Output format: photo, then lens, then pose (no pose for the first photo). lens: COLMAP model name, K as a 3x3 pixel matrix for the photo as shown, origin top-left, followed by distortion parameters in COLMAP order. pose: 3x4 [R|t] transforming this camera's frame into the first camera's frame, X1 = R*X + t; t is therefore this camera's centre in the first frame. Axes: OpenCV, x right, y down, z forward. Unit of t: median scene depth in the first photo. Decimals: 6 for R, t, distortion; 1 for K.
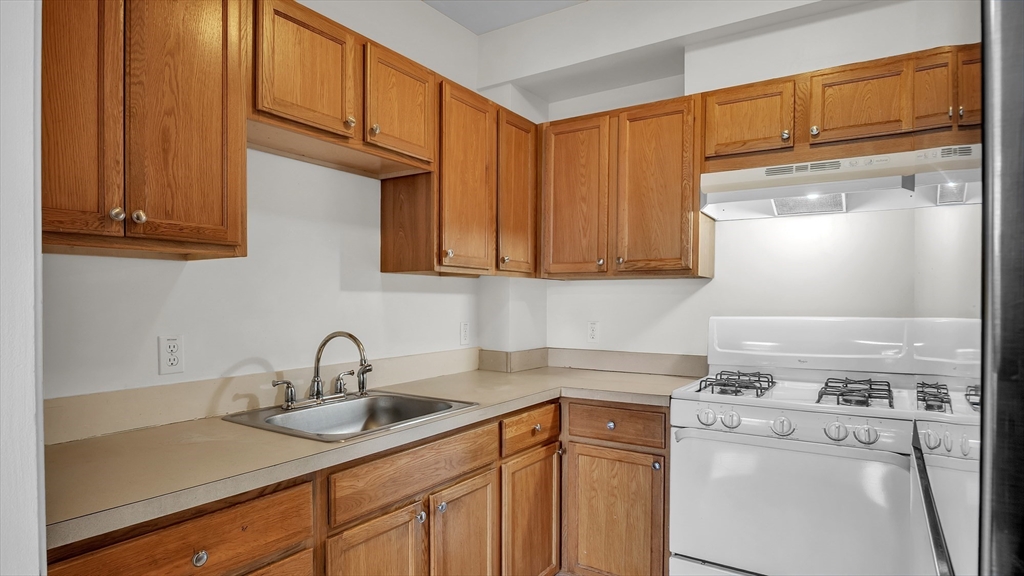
lens RADIAL K [[569.9, 0, 509.0], [0, 569.9, 301.9], [0, 0, 1]] dist [0.006472, -0.011618]
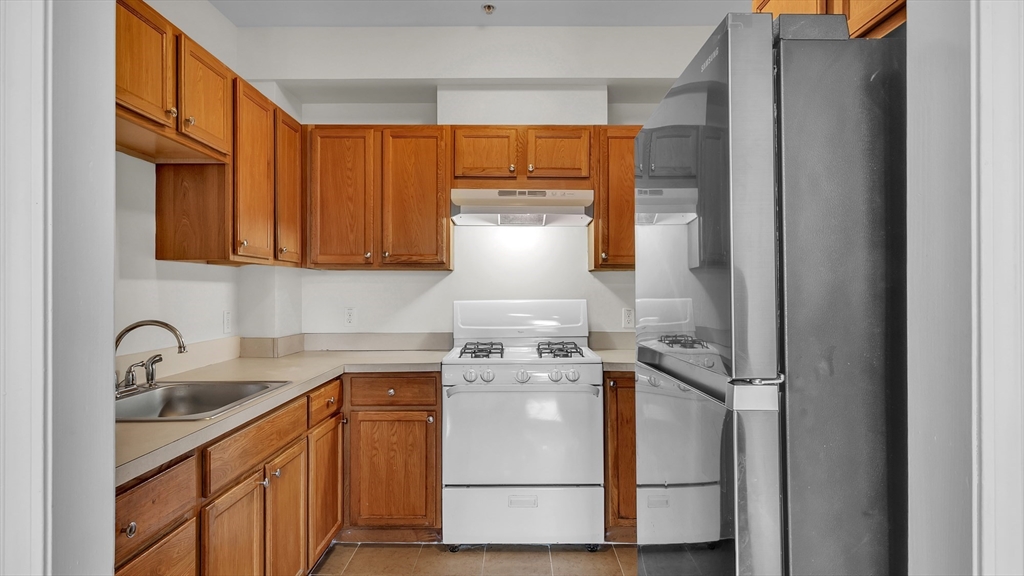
lens RADIAL K [[569.9, 0, 514.5], [0, 569.9, 287.0], [0, 0, 1]] dist [0.006472, -0.011618]
pose [[0.831289, -0.001148, 0.555839, -0.273092], [0.005392, 0.999967, -0.005999, 0.003586], [-0.555814, 0.007984, 0.831269, -0.145516]]
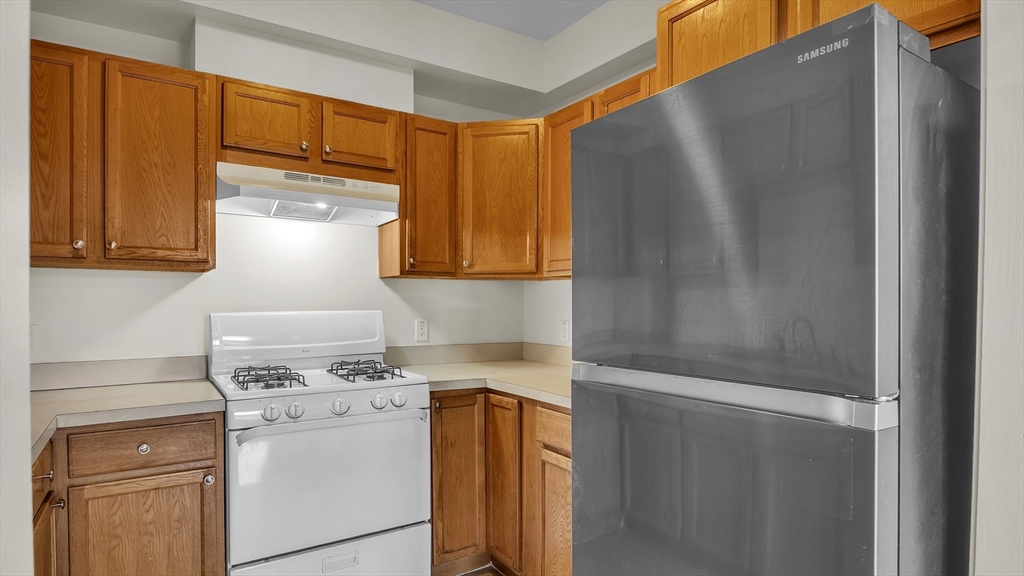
lens RADIAL K [[569.9, 0, 510.2], [0, 569.9, 298.6], [0, 0, 1]] dist [0.006472, -0.011618]
pose [[0.387742, -0.001379, 0.921767, -0.370092], [-0.002470, 0.999994, 0.002535, -0.001879], [-0.921765, -0.003259, 0.387736, 0.202338]]
